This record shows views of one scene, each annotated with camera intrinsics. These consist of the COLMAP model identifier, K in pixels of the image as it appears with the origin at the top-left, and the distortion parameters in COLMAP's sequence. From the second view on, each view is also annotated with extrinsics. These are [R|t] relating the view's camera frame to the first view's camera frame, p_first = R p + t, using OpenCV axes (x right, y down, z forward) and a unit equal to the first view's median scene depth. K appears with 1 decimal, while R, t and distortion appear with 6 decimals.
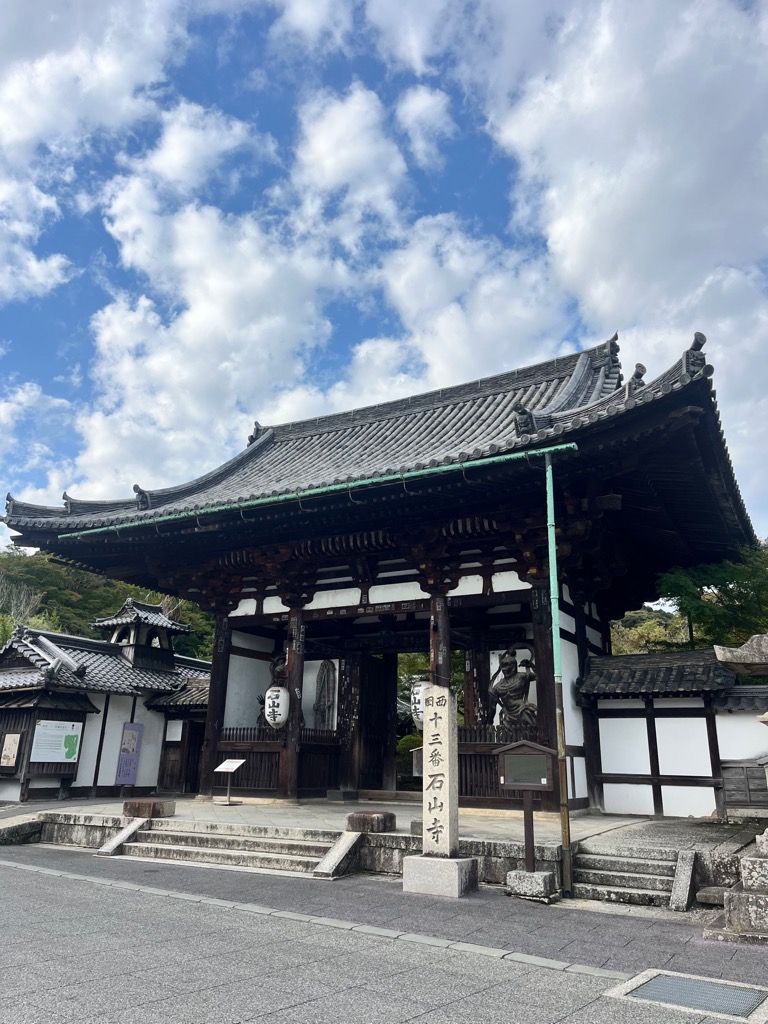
lens RADIAL K [[772.1, 0, 384.0], [0, 772.1, 512.0], [0, 0, 1]] dist [0.066878, -0.093181]
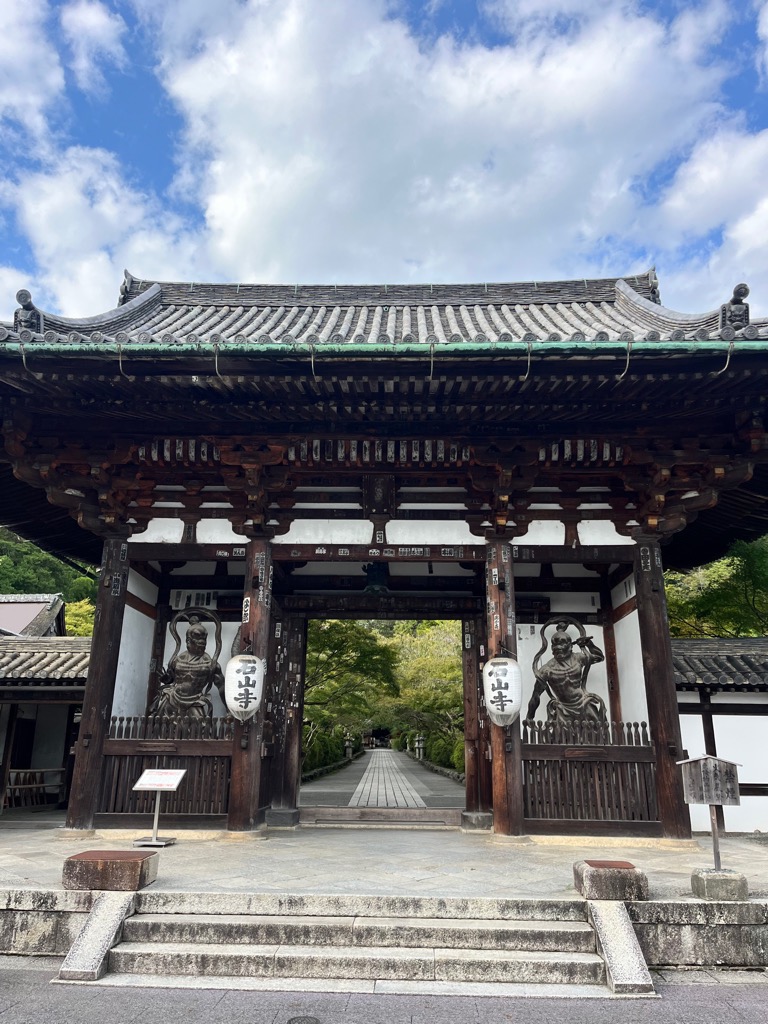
lens RADIAL K [[772.1, 0, 384.0], [0, 772.1, 512.0], [0, 0, 1]] dist [0.066878, -0.093181]
pose [[0.883123, 0.135107, 0.449266, -0.350846], [-0.141133, 0.989784, -0.020230, 0.108356], [-0.447409, -0.045541, 0.893169, 0.393887]]
